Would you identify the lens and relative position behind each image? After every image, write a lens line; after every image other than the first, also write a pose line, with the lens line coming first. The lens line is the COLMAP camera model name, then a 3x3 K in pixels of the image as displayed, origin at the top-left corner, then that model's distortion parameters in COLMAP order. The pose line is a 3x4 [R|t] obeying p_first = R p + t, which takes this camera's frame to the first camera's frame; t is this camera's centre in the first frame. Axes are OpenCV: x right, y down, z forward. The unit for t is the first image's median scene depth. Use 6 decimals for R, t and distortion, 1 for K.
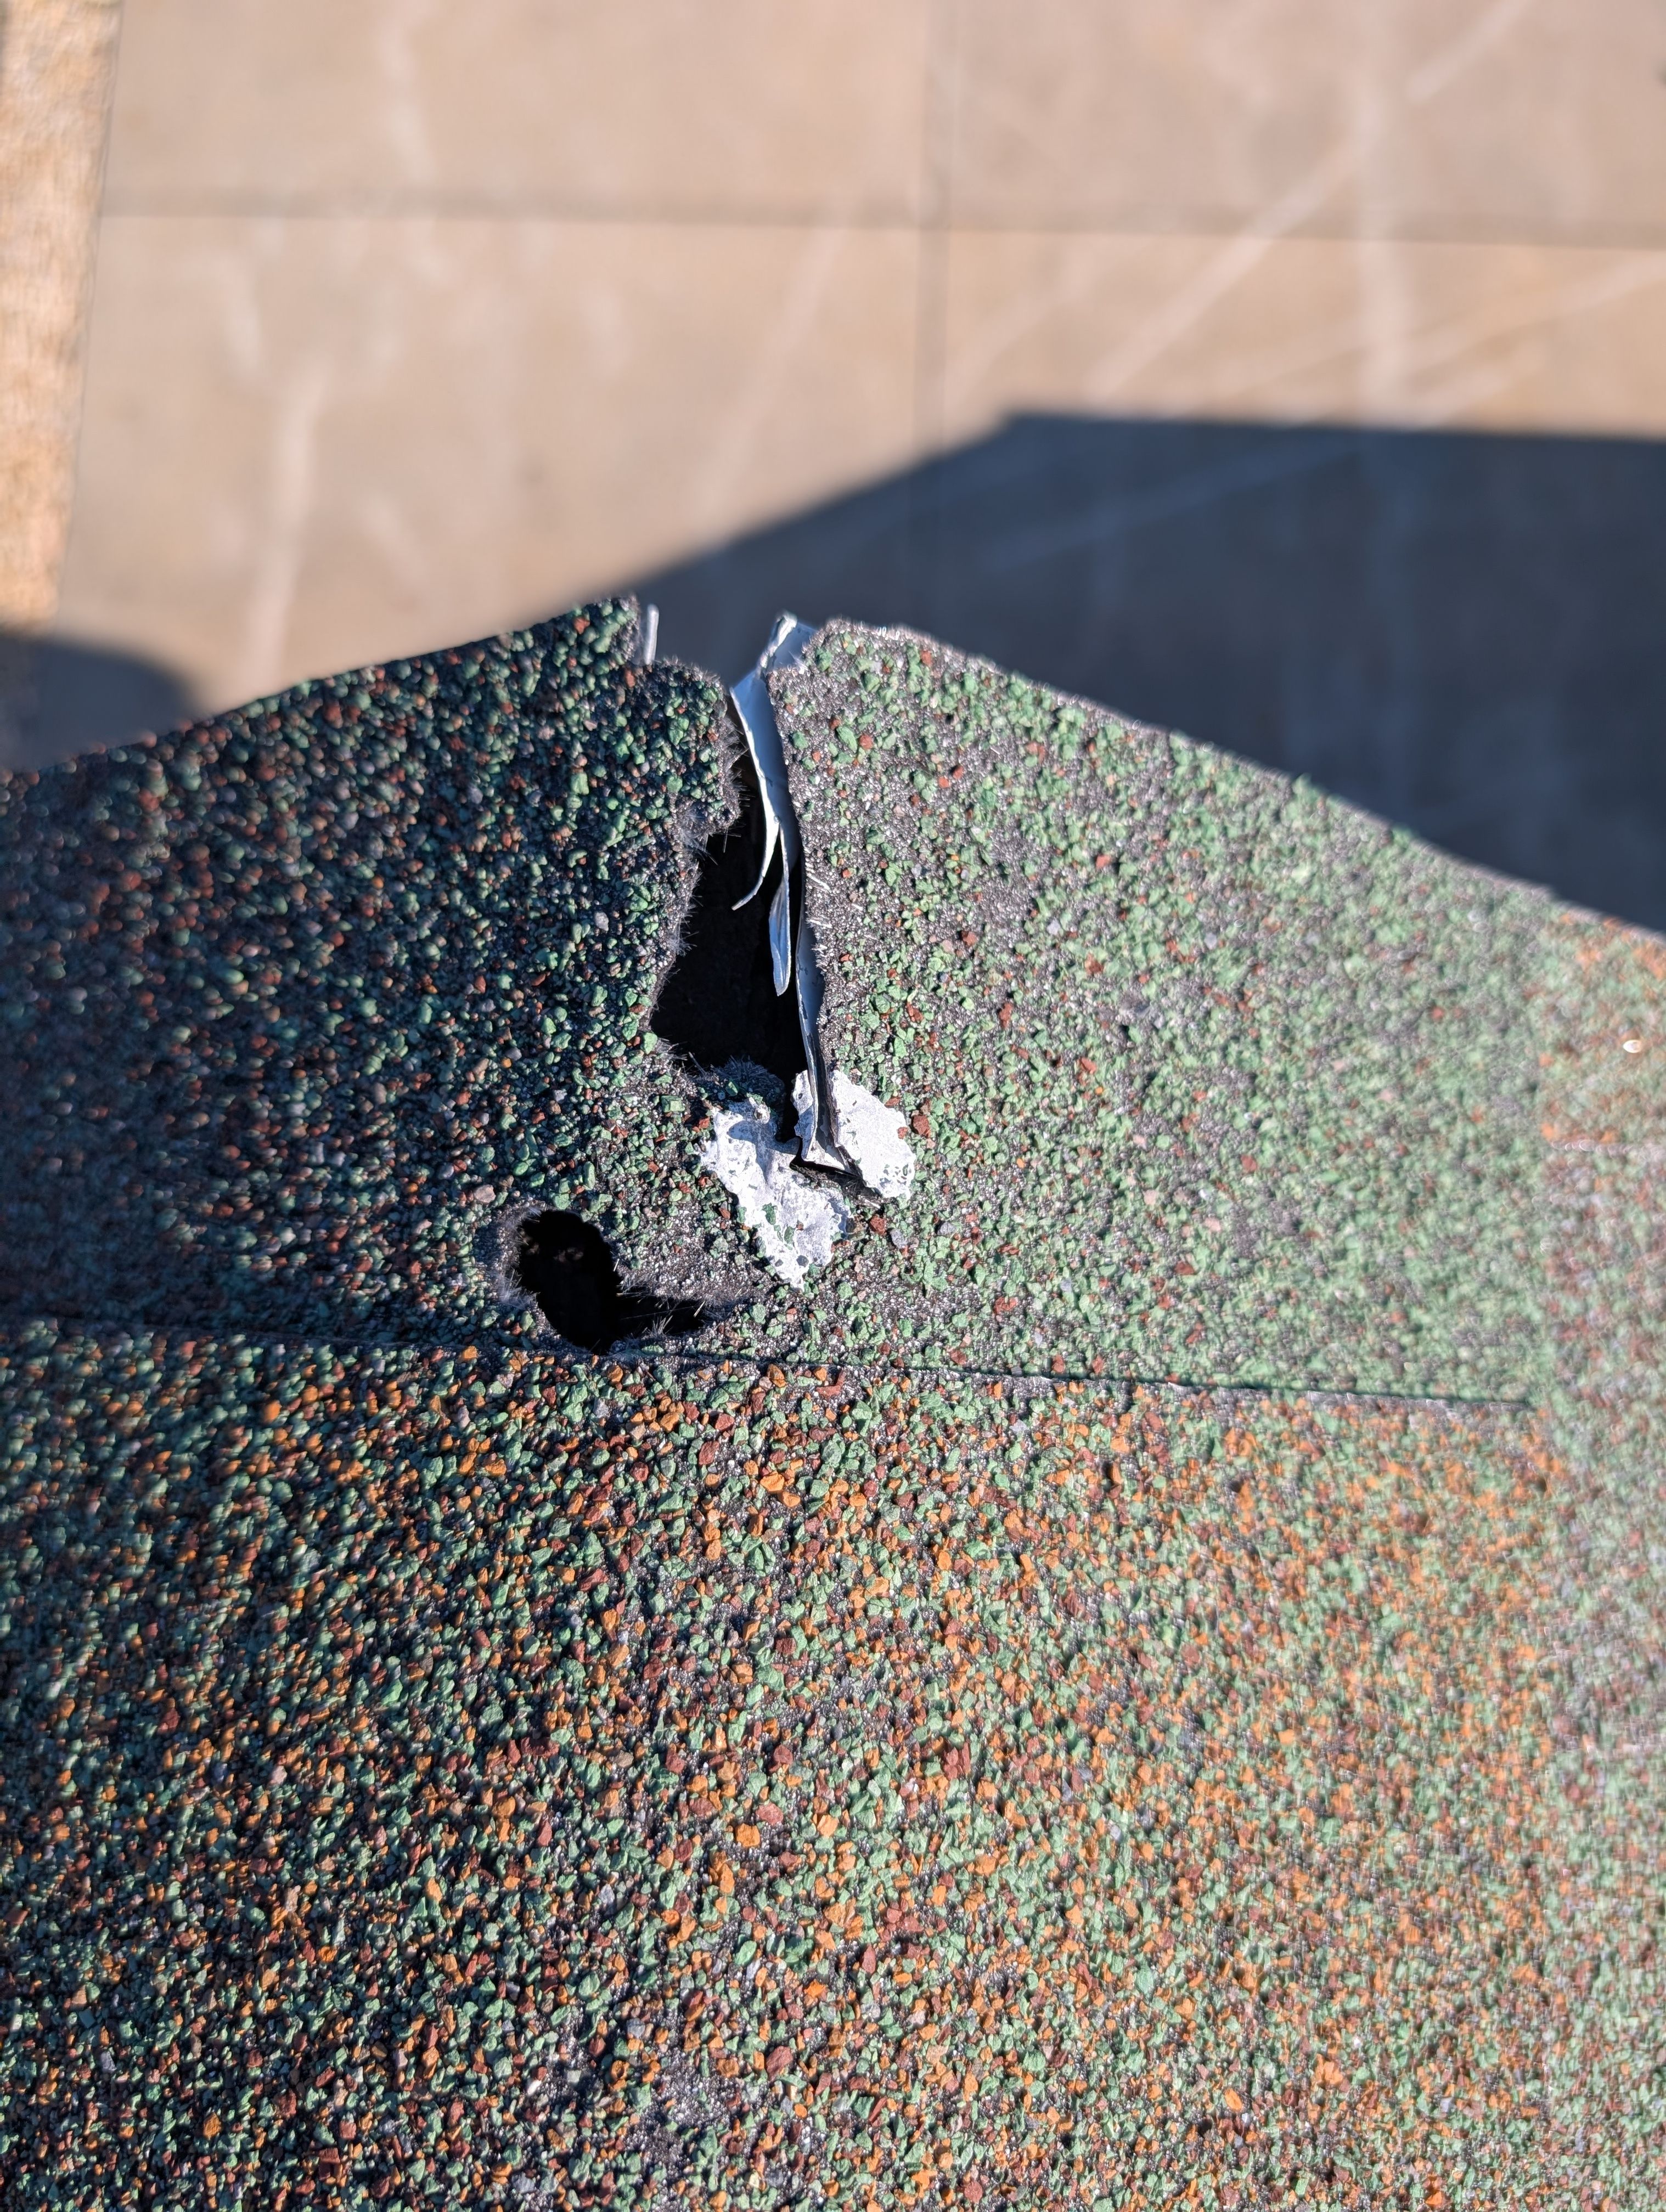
lens RADIAL K [[1659.3, 0, 813.4], [0, 1659.3, 1104.5], [0, 0, 1]] dist [-0.016028, -0.008228]
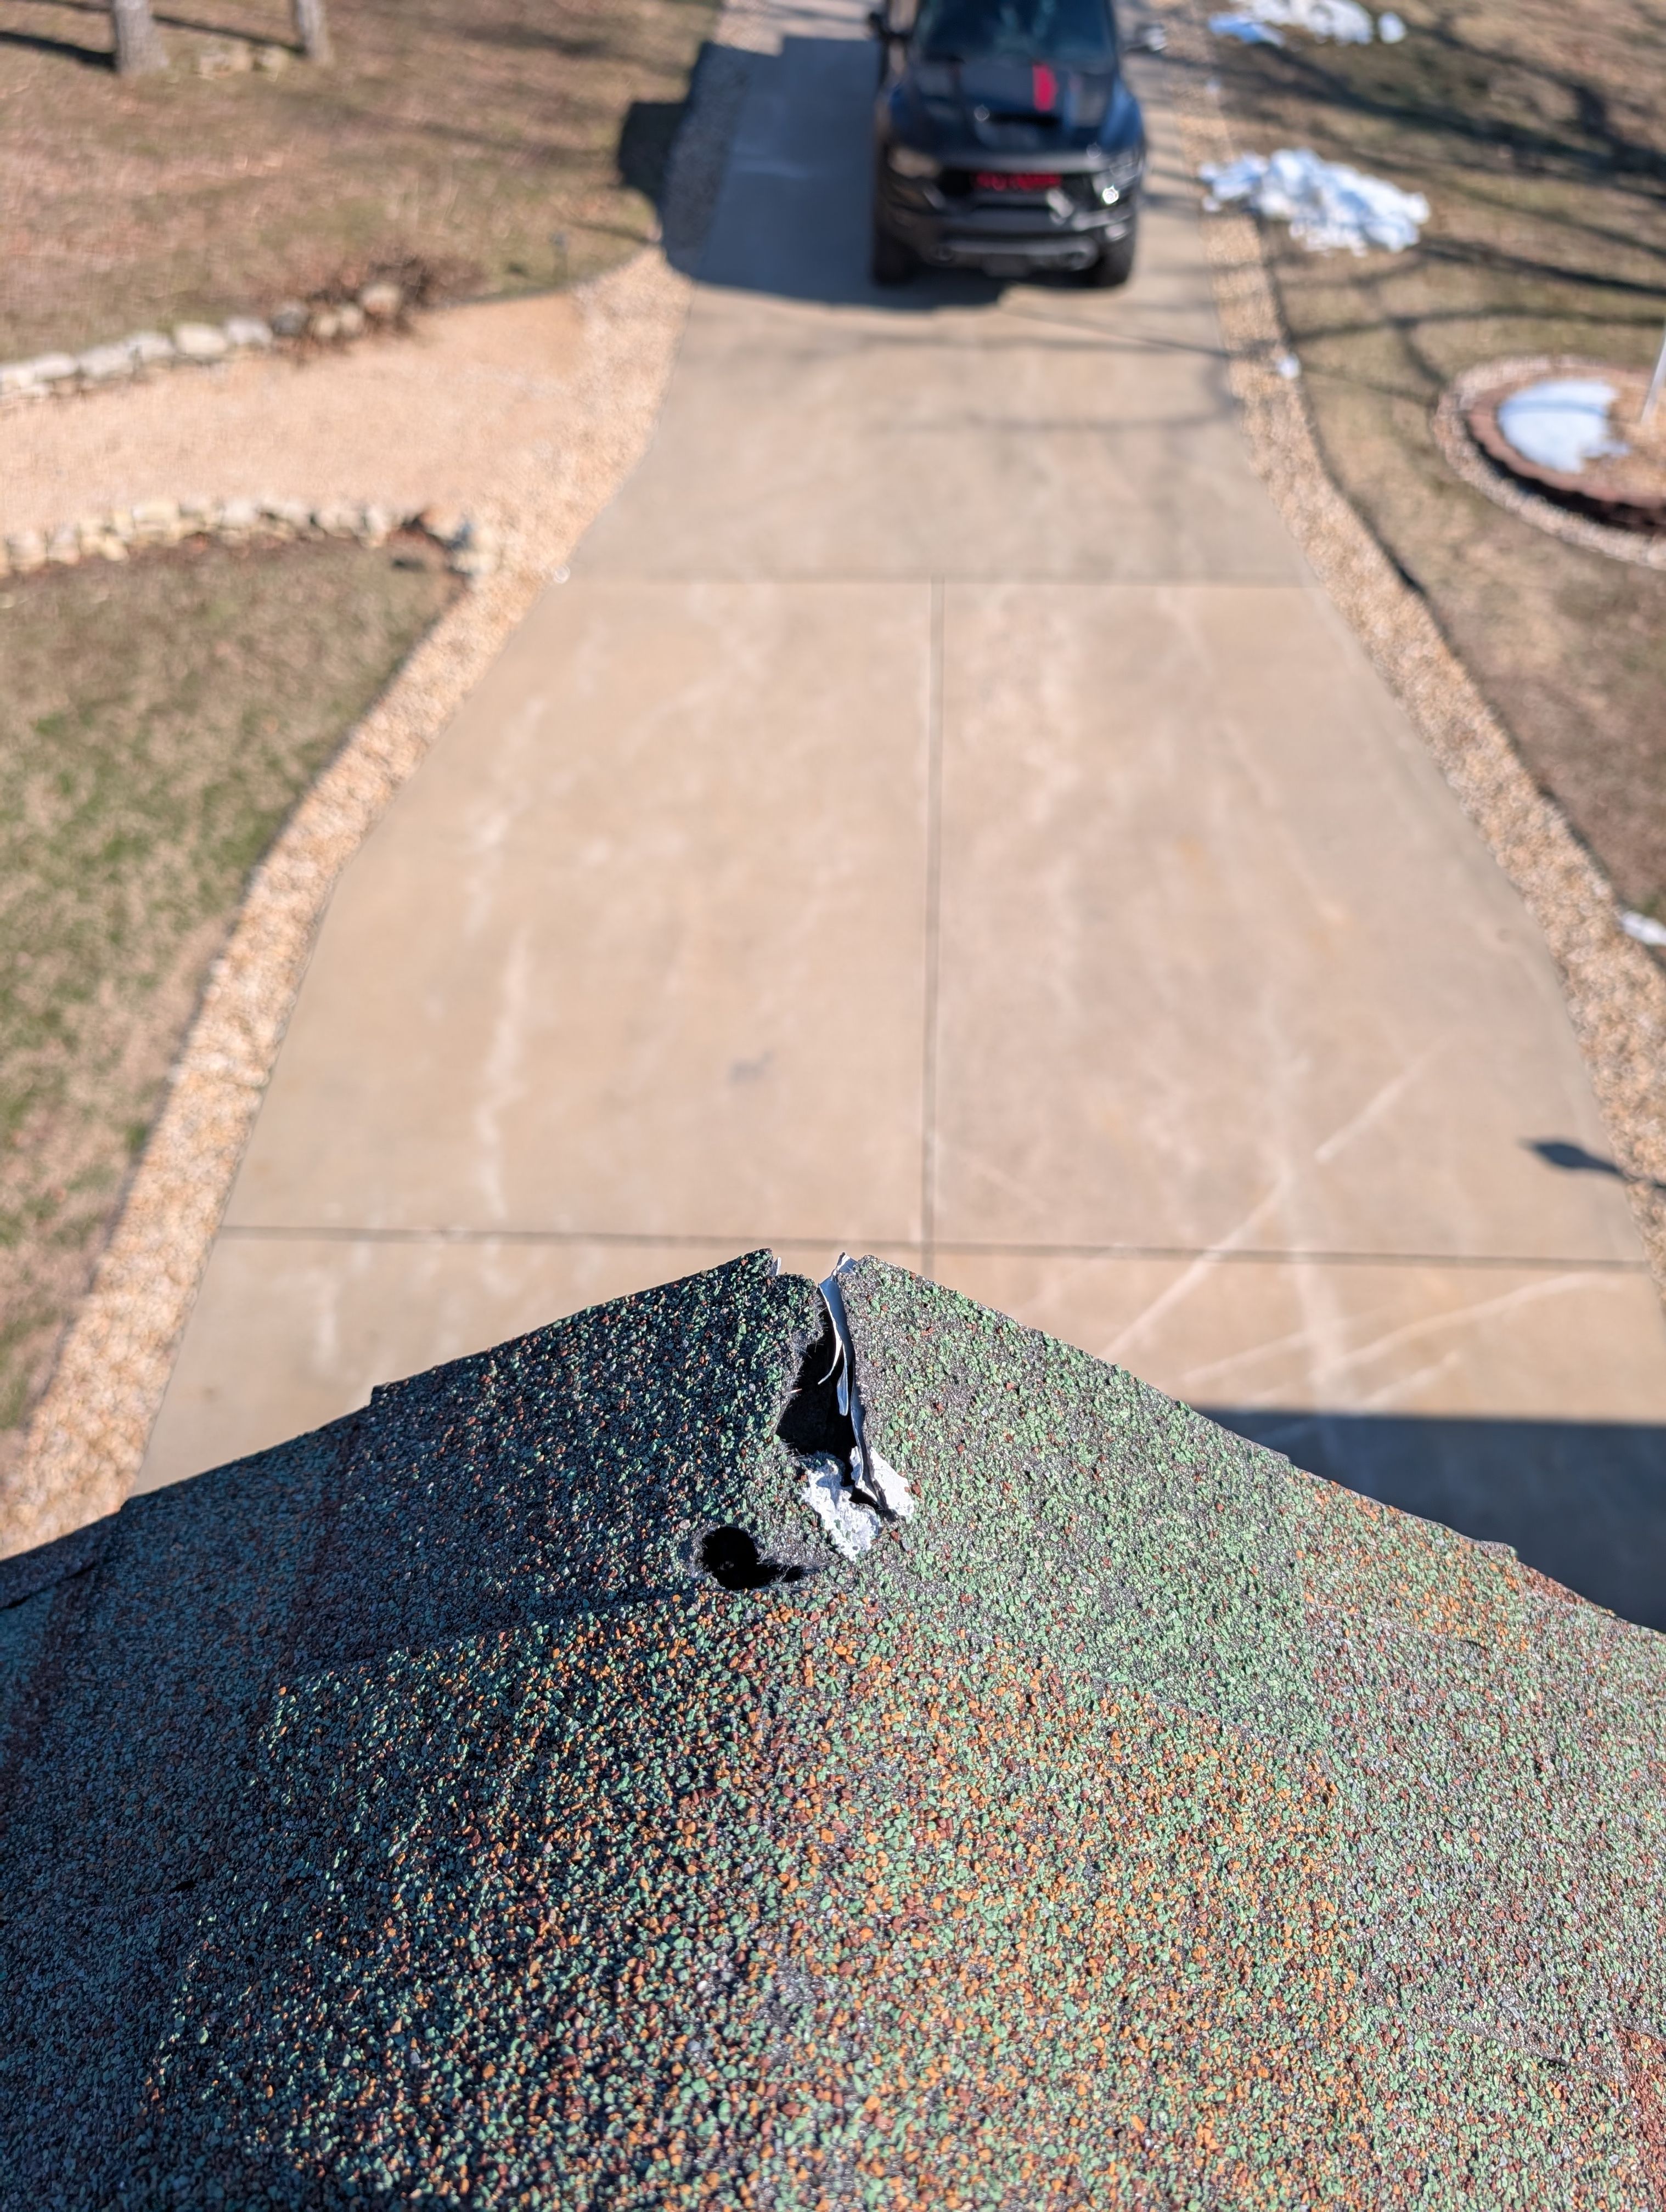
lens RADIAL K [[1659.3, 0, 813.4], [0, 1659.3, 1104.5], [0, 0, 1]] dist [-0.016028, -0.008228]
pose [[0.999957, 0.007525, -0.005434, -0.047179], [-0.009276, 0.831619, -0.555270, 0.716064], [0.000340, 0.555296, 0.831653, -0.847396]]
